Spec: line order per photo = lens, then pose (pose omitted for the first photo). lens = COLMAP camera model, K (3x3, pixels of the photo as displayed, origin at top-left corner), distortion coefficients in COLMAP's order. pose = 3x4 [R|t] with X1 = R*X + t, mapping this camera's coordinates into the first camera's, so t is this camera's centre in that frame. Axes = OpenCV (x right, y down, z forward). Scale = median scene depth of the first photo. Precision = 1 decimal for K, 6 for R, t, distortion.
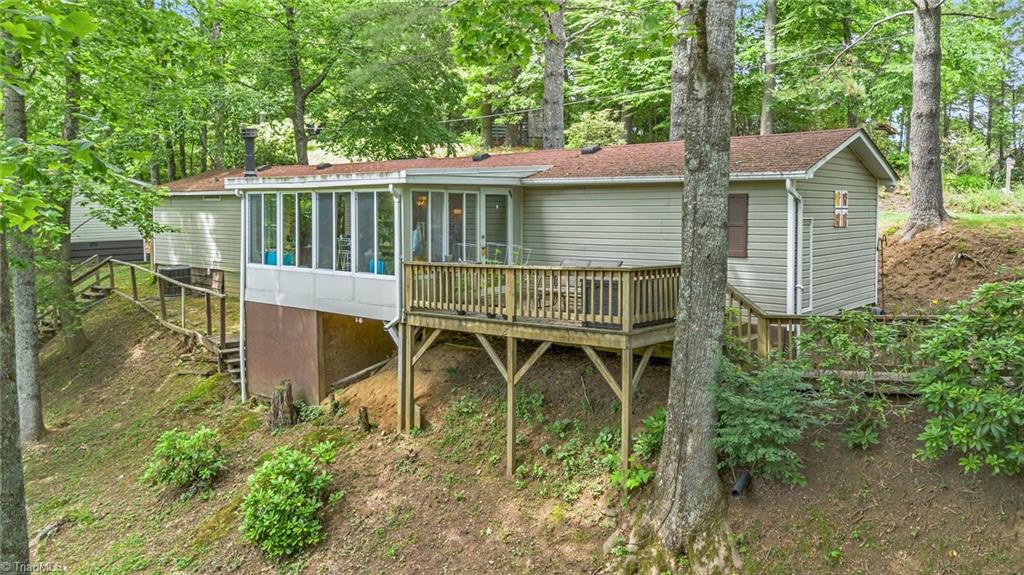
lens RADIAL K [[775.9, 0, 512.0], [0, 775.9, 287.5], [0, 0, 1]] dist [0.034242, -0.225578]
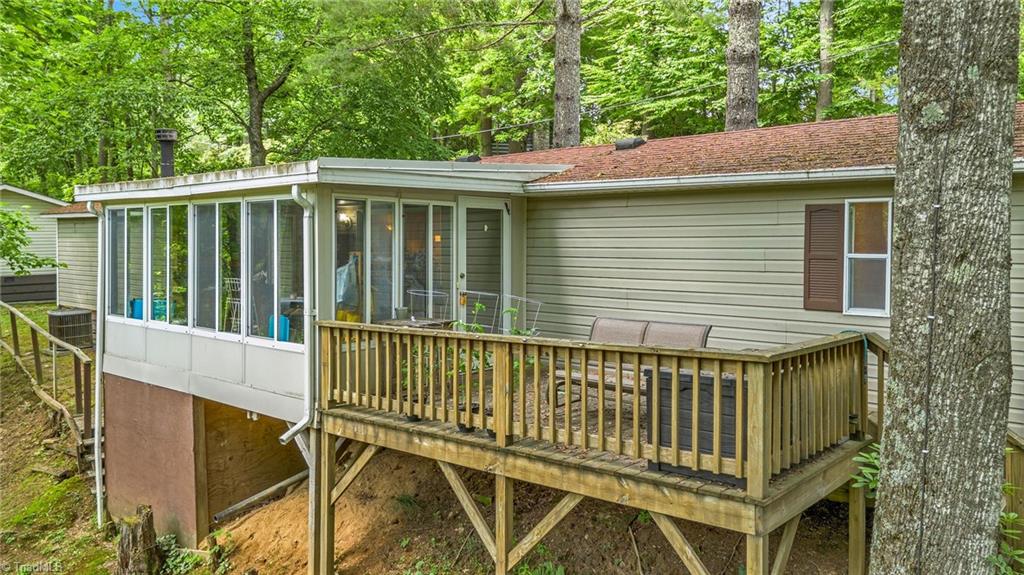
lens RADIAL K [[775.9, 0, 512.0], [0, 775.9, 287.5], [0, 0, 1]] dist [0.034242, -0.225578]
pose [[0.999982, 0.001464, -0.005874, 0.006464], [-0.001694, 0.999224, -0.039350, -0.033953], [0.005812, 0.039359, 0.999208, 0.407084]]
